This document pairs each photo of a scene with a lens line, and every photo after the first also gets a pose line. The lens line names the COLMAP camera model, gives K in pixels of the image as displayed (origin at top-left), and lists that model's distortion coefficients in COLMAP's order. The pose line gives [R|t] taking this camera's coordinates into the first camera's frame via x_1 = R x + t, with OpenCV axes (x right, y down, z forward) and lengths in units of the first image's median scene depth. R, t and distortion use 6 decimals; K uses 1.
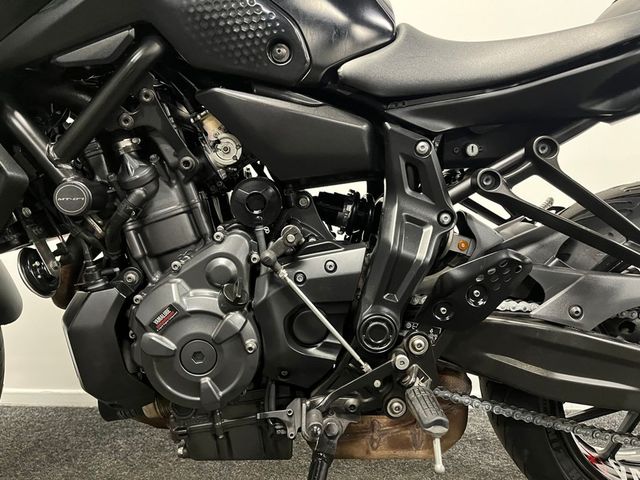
lens RADIAL K [[508.0, 0, 320.2], [0, 508.0, 243.7], [0, 0, 1]] dist [0.050867, -0.002777]
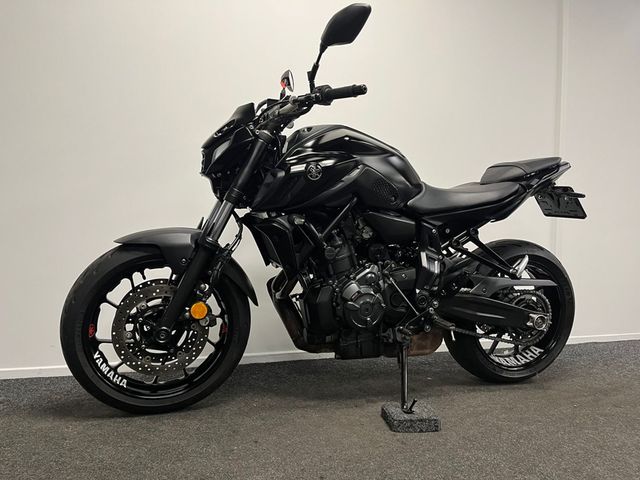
lens RADIAL K [[508.0, 0, 322.9], [0, 508.0, 242.2], [0, 0, 1]] dist [0.050867, -0.002777]
pose [[0.960946, -0.005700, 0.276677, -1.115317], [0.014598, 0.999440, -0.030109, -0.058190], [-0.276351, 0.032972, 0.960491, -1.430695]]
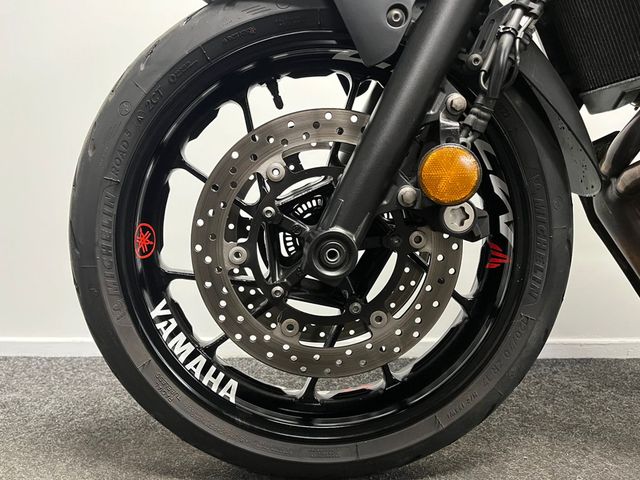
lens RADIAL K [[508.0, 0, 316.8], [0, 508.0, 242.9], [0, 0, 1]] dist [0.050867, -0.002777]
pose [[0.999956, -0.009170, -0.002124, -1.195500], [0.009128, 0.999775, -0.019171, 0.278301], [0.002299, 0.019151, 0.999814, 0.268305]]
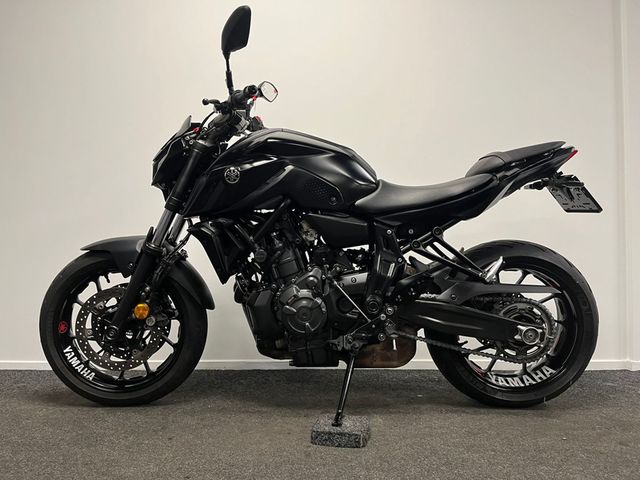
lens RADIAL K [[508.0, 0, 308.6], [0, 508.0, 236.1], [0, 0, 1]] dist [0.050867, -0.002777]
pose [[0.998538, -0.022973, -0.048925, -0.073469], [0.018827, 0.996323, -0.083579, 0.033286], [0.050665, 0.082536, 0.995299, -1.513287]]
